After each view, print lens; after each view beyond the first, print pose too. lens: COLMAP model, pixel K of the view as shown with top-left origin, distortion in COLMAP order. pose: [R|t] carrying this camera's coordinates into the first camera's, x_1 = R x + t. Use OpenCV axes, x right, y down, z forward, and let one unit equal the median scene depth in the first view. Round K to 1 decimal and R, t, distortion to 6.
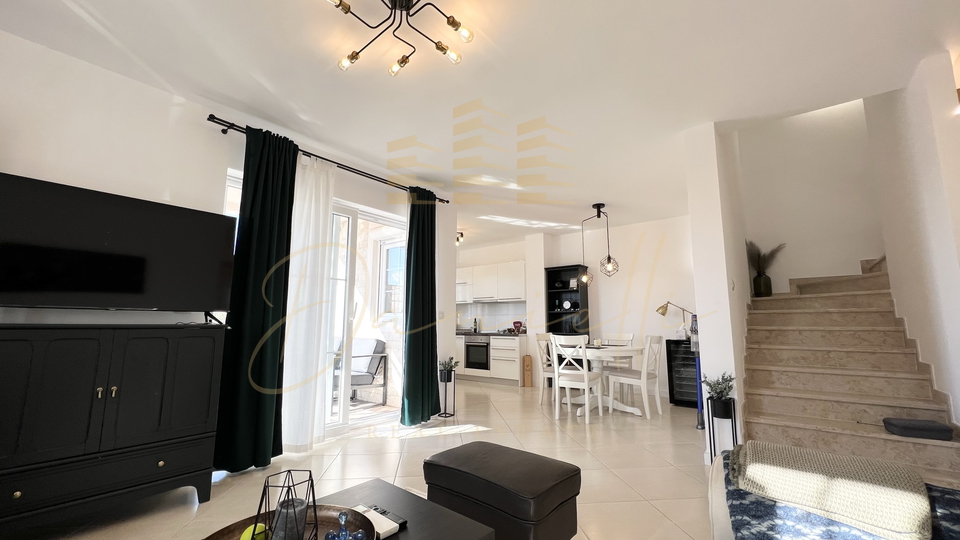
lens RADIAL K [[382.8, 0, 476.7], [0, 382.8, 271.6], [0, 0, 1]] dist [0.000996, 0.000363]
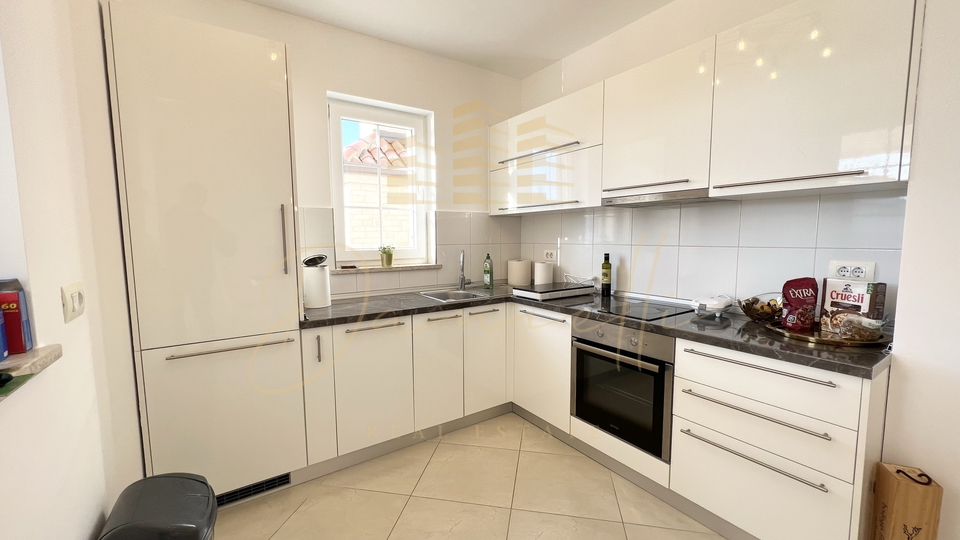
lens RADIAL K [[382.8, 0, 476.7], [0, 382.8, 271.6], [0, 0, 1]] dist [0.000996, 0.000363]
pose [[0.955827, 0.017571, -0.293406, -0.021981], [0.050557, 0.973507, 0.223000, 0.089931], [0.289551, -0.227983, 0.929615, 1.030483]]
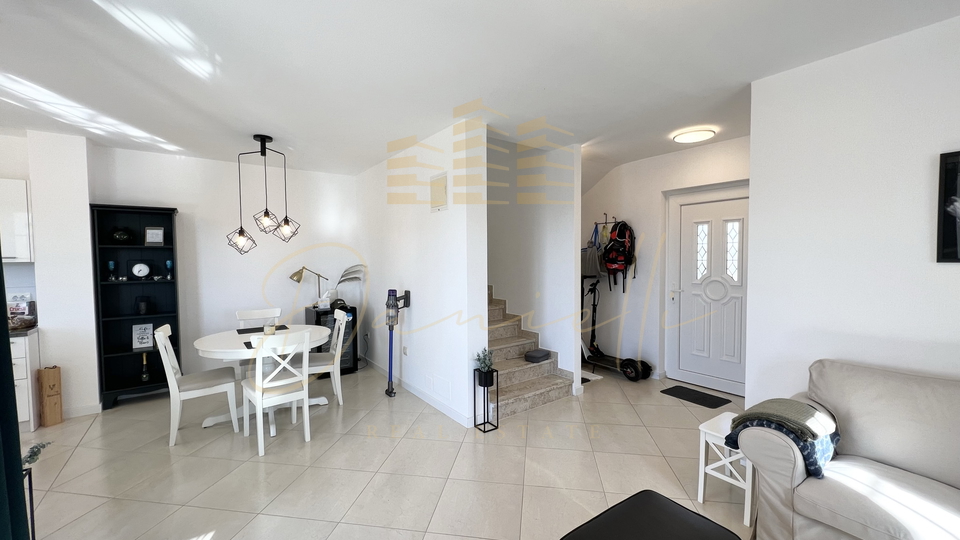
lens RADIAL K [[382.8, 0, 476.7], [0, 382.8, 271.6], [0, 0, 1]] dist [0.000996, 0.000363]
pose [[0.265532, -0.042284, 0.963174, -0.279370], [-0.123629, 0.989296, 0.077513, -0.033024], [-0.956143, -0.139659, 0.257462, 0.420417]]
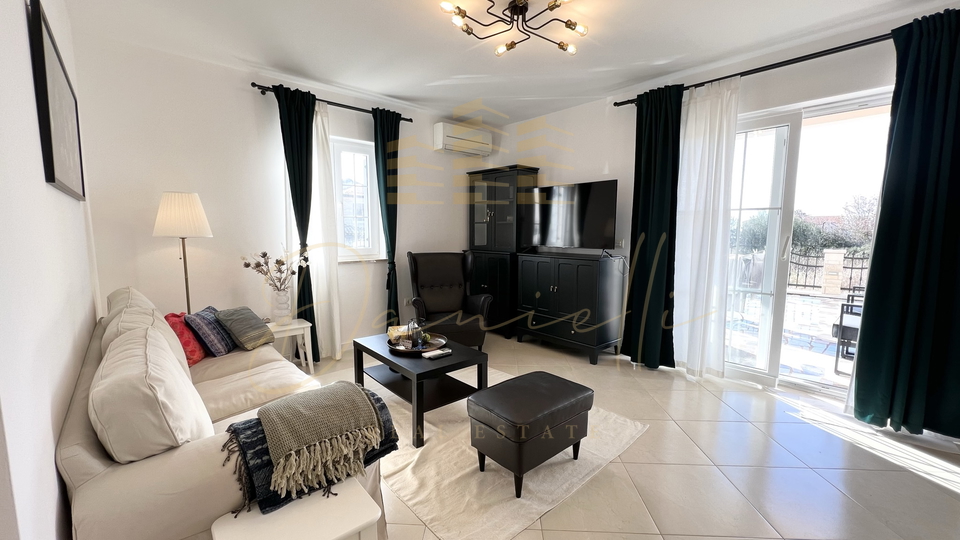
lens RADIAL K [[382.8, 0, 476.7], [0, 382.8, 271.6], [0, 0, 1]] dist [0.000996, 0.000363]
pose [[-0.154092, 0.105501, -0.982408, 0.424544], [0.137054, 0.986954, 0.084492, -0.001295], [0.978505, -0.121623, -0.166541, 0.370907]]
